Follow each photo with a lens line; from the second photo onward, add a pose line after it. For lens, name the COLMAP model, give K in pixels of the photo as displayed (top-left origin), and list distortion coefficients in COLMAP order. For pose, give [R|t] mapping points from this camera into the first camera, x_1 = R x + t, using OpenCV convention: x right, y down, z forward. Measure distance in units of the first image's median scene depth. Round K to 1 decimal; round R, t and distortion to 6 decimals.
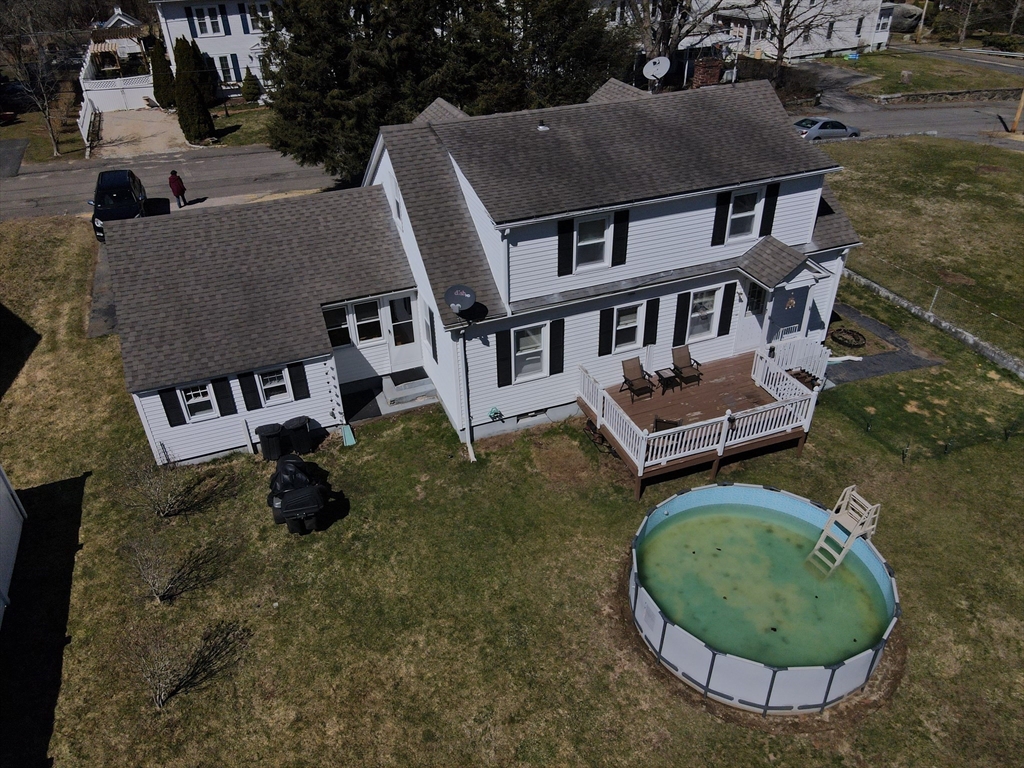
lens RADIAL K [[785.7, 0, 512.0], [0, 785.7, 384.0], [0, 0, 1]] dist [0.000103, -0.000871]
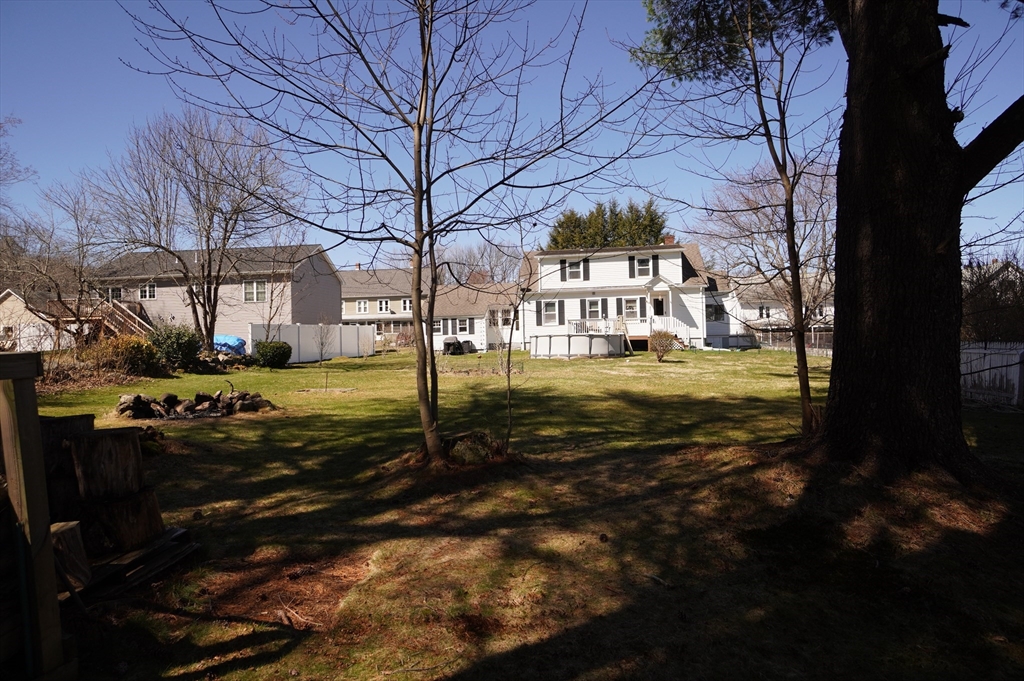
lens RADIAL K [[703.2, 0, 512.0], [0, 703.2, 340.5], [0, 0, 1]] dist [0.006049, 0.001274]
pose [[0.869873, -0.007882, -0.493213, 1.027888], [-0.262605, 0.839004, -0.476561, 1.142708], [0.417564, 0.544068, 0.727757, -0.654204]]
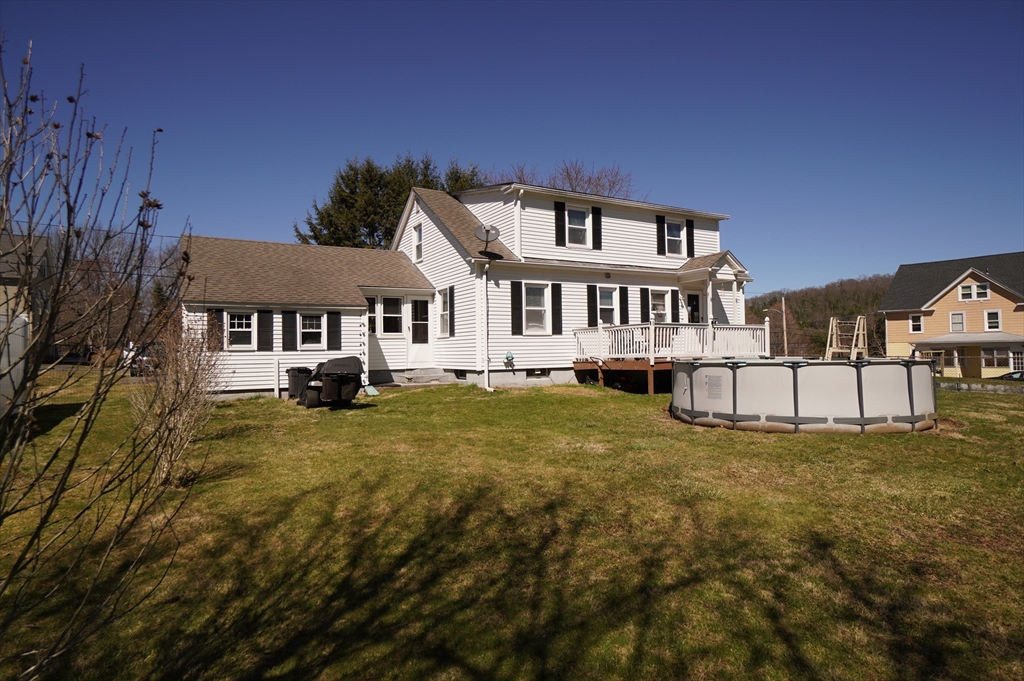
lens RADIAL K [[577.1, 0, 515.5], [0, 577.1, 319.3], [0, 0, 1]] dist [-0.041115, -0.000119]
pose [[0.988219, 0.013339, 0.152464, -0.141778], [0.080061, 0.803964, -0.589264, 0.487500], [-0.130436, 0.594528, 0.793425, 0.310047]]
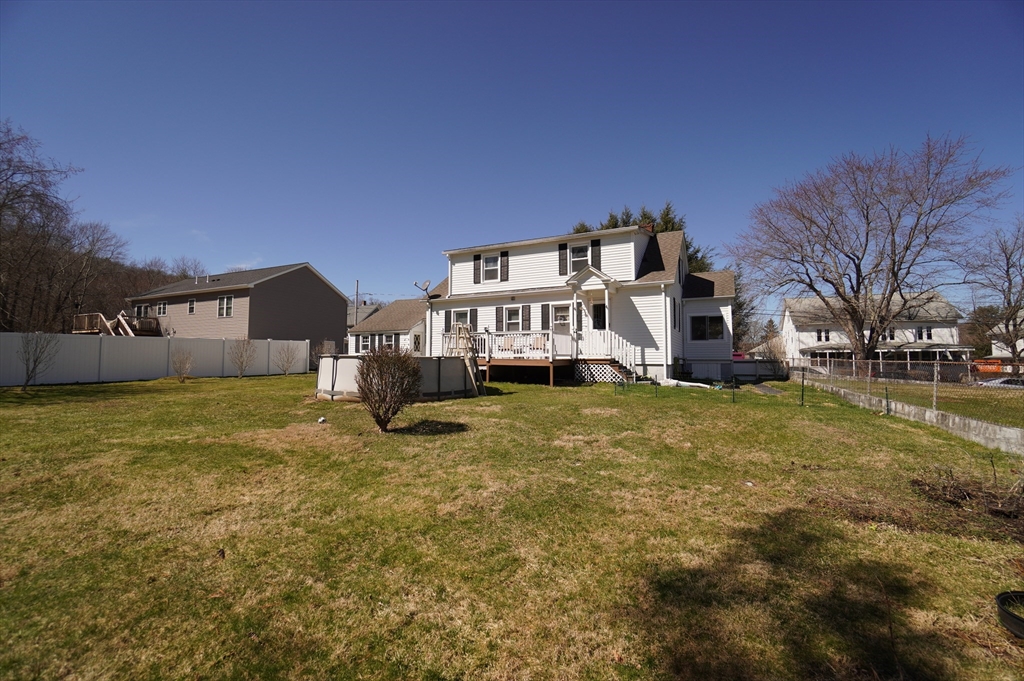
lens RADIAL K [[454.2, 0, 512.0], [0, 454.2, 340.5], [0, 0, 1]] dist [-0.057651, 0.020468]
pose [[0.681021, -0.016913, -0.732068, 0.907911], [-0.411659, 0.817956, -0.401851, 0.378925], [0.605597, 0.575032, 0.550083, 0.483585]]
